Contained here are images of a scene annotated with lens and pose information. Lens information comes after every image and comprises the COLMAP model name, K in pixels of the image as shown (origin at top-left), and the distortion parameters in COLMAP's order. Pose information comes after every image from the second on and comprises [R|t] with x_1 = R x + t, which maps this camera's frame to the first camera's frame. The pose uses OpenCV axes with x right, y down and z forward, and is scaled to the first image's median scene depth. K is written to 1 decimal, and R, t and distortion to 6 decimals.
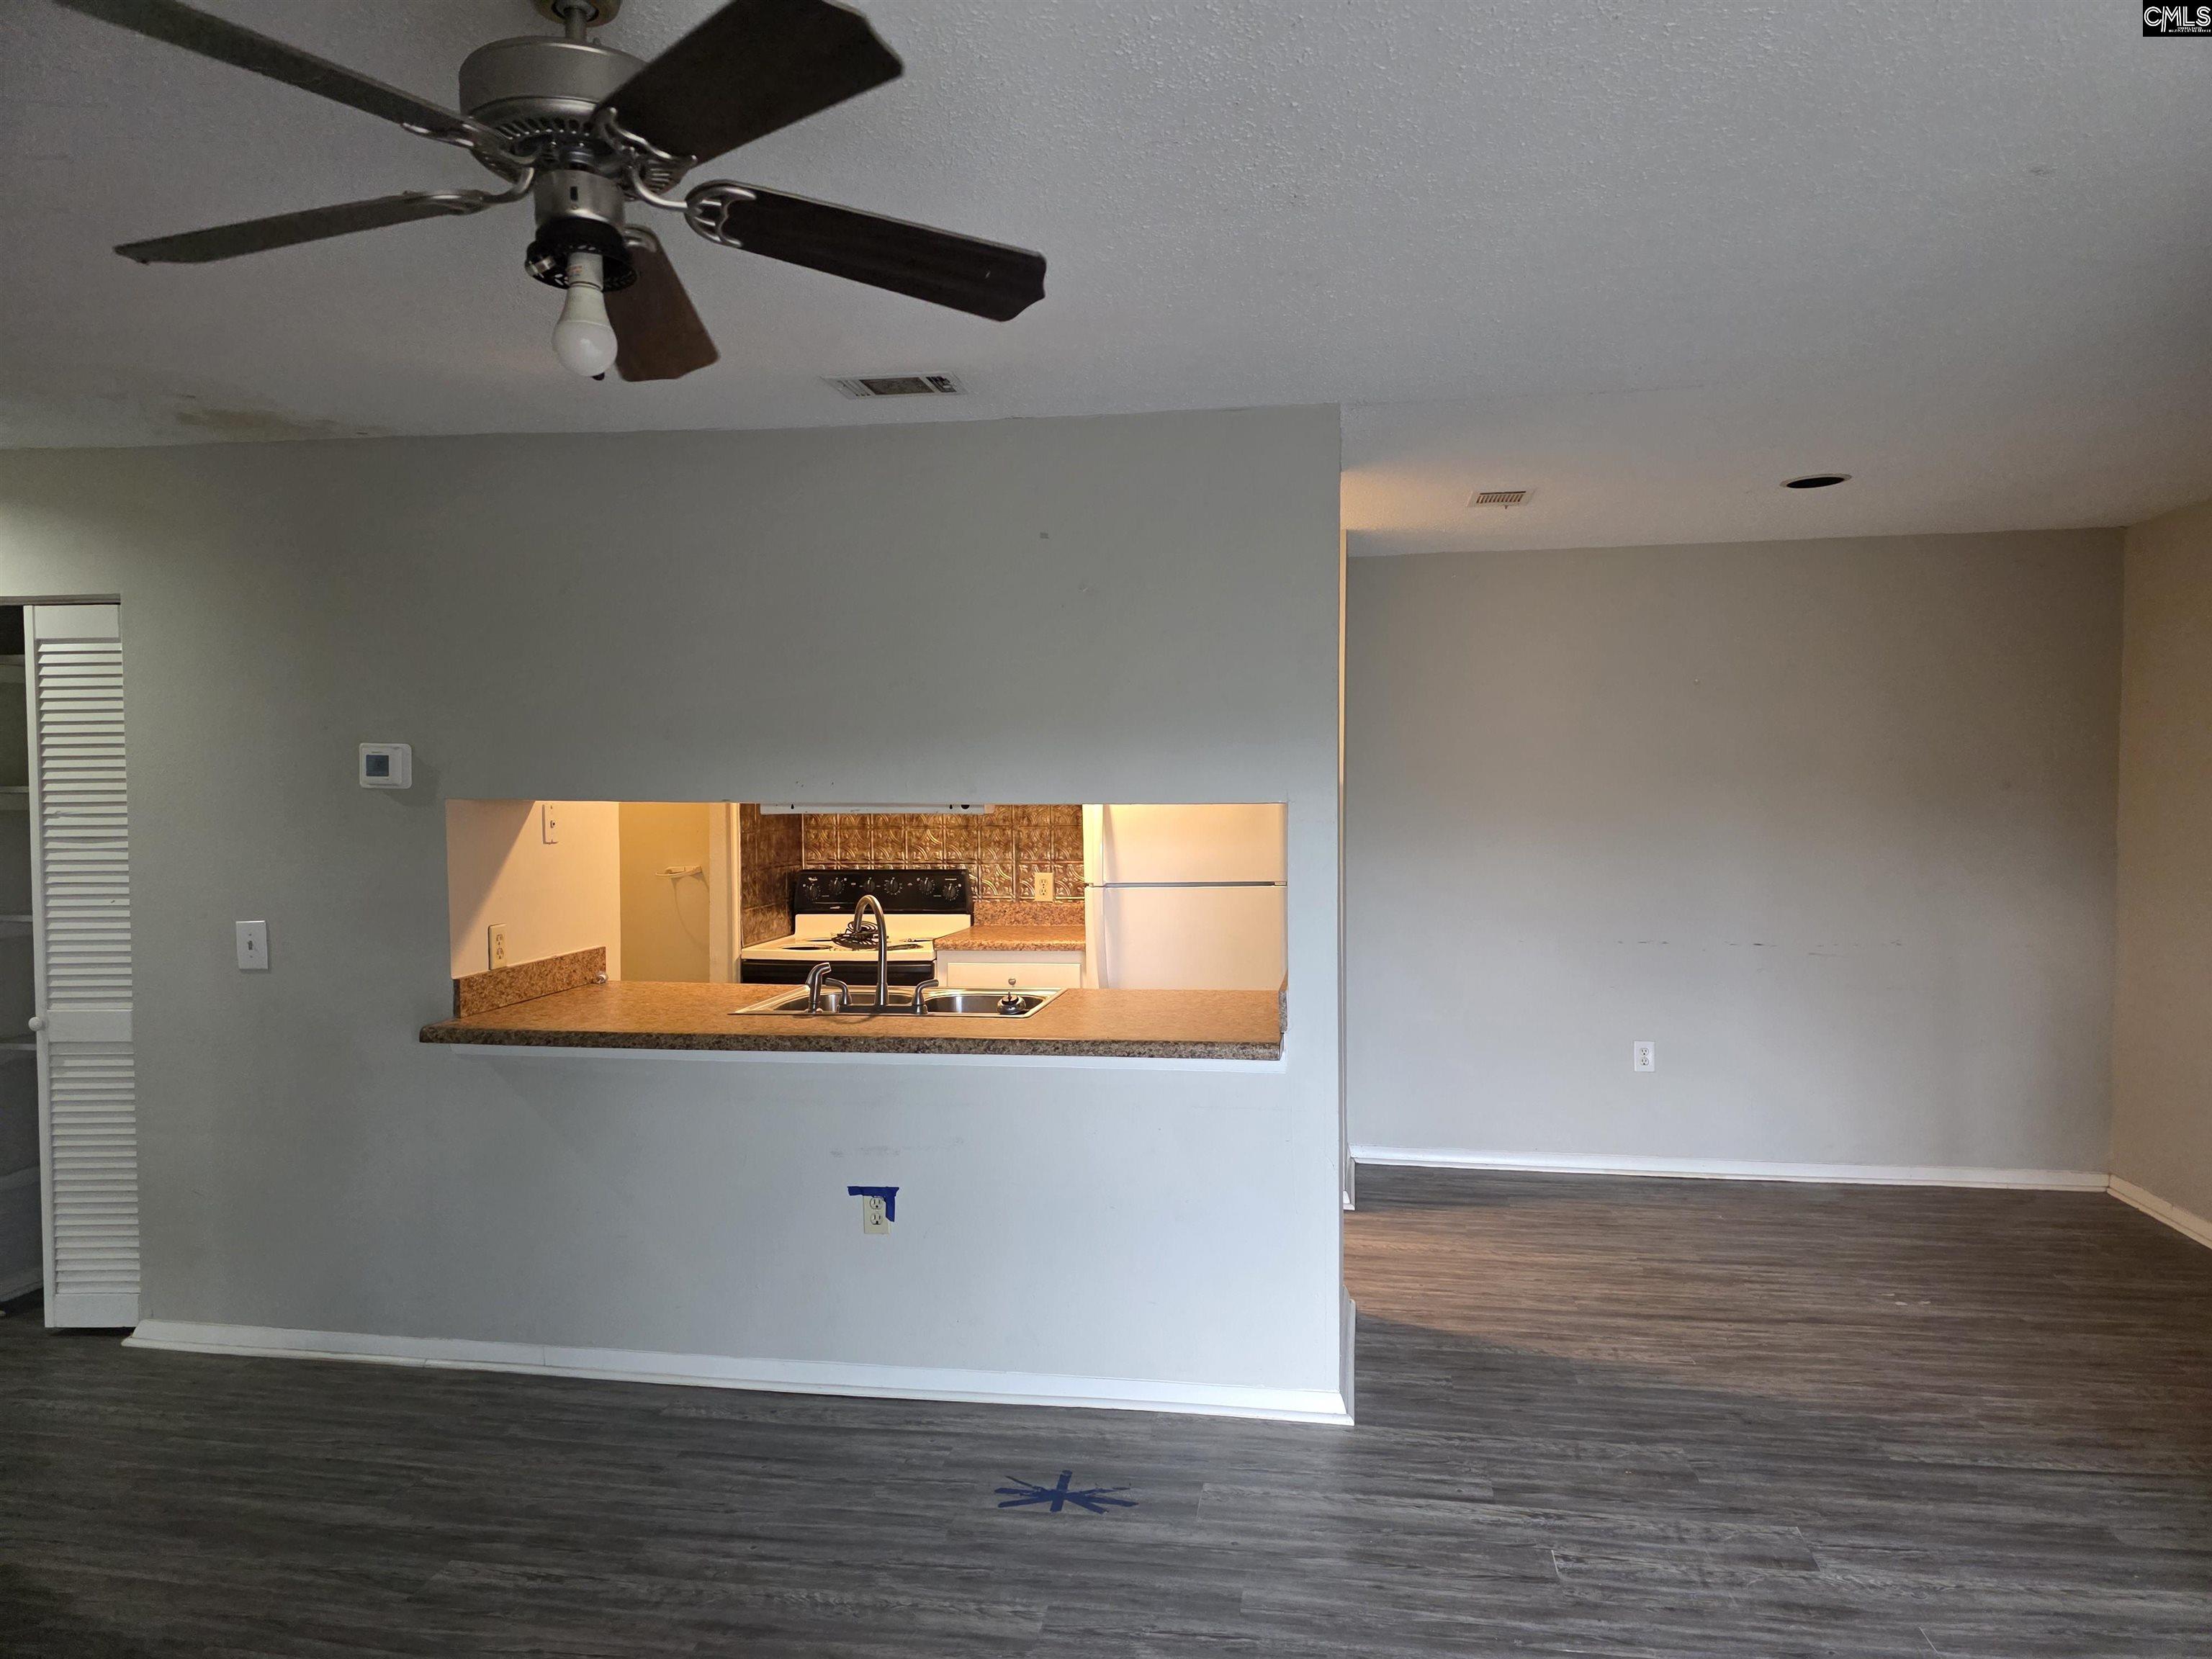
lens RADIAL K [[1498.3, 0, 1107.7], [0, 1498.3, 837.5], [0, 0, 1]] dist [0.061814, -0.053135]
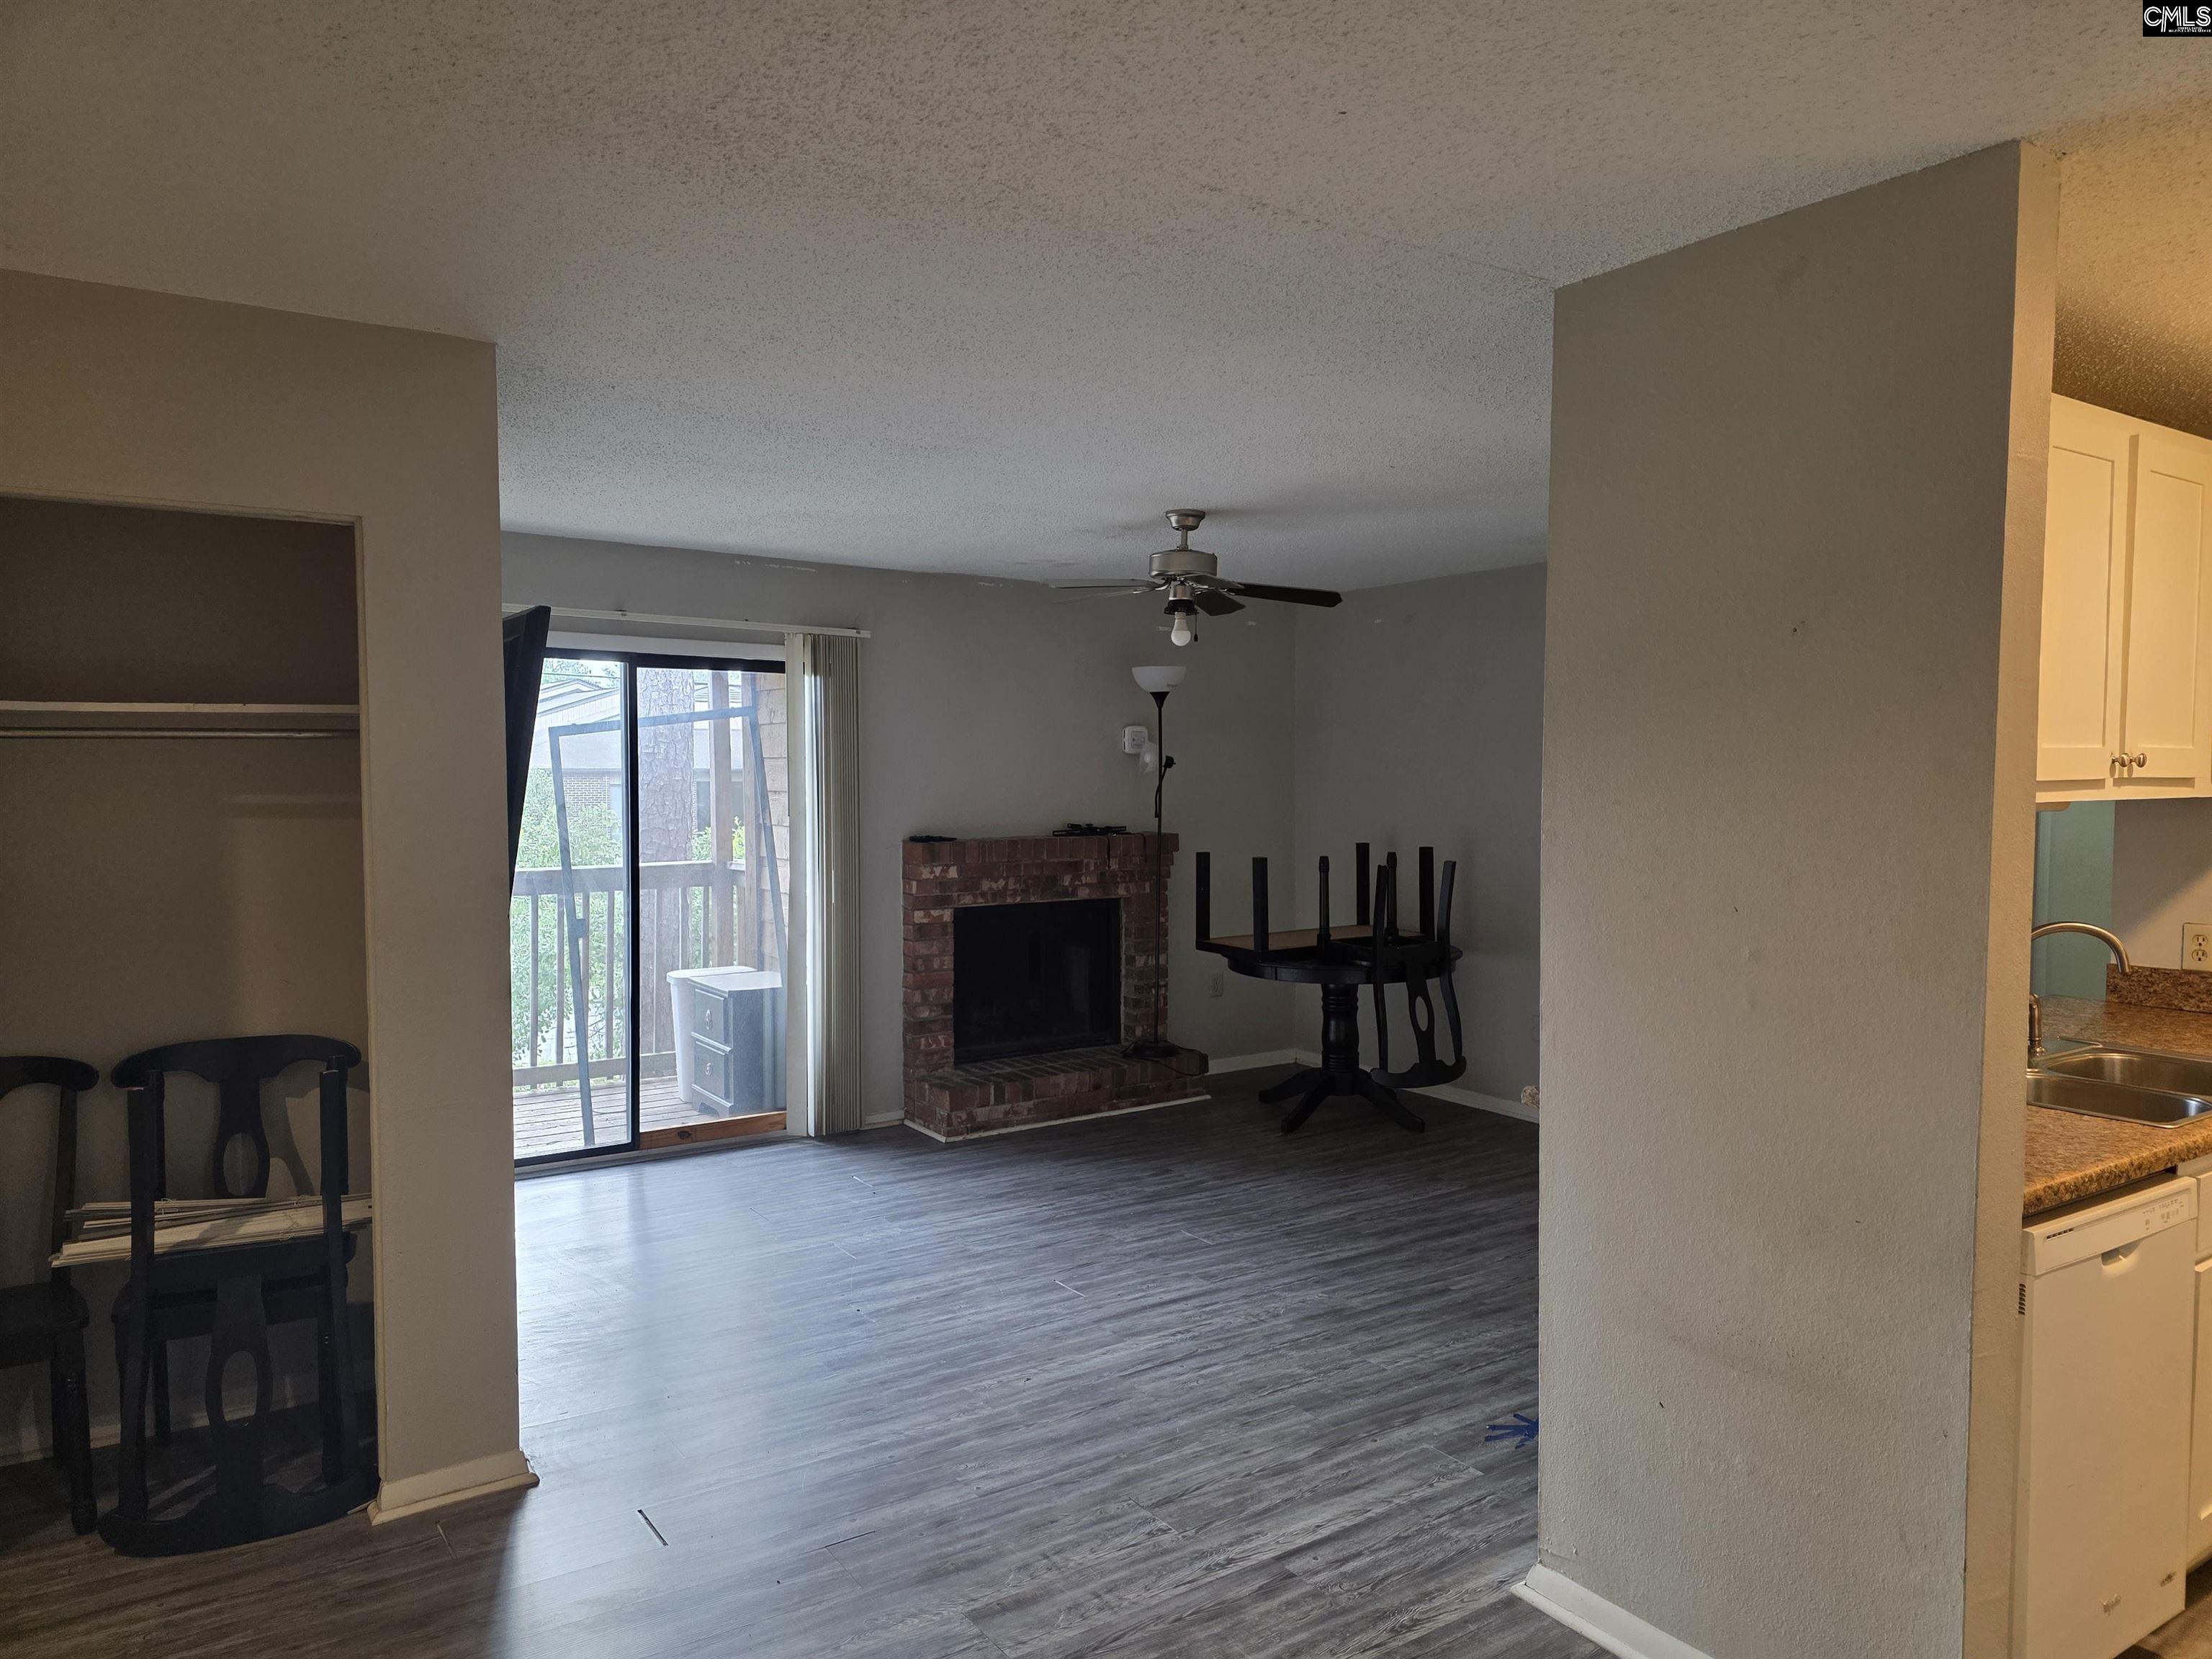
lens RADIAL K [[1489.8, 0, 1080.4], [0, 1489.8, 825.4], [0, 0, 1]] dist [0.085402, -0.048126]
pose [[-0.733614, 0.030114, -0.678899, 0.819546], [-0.022030, 0.997439, 0.068049, -0.057127], [0.679210, 0.064878, -0.731071, 1.344923]]
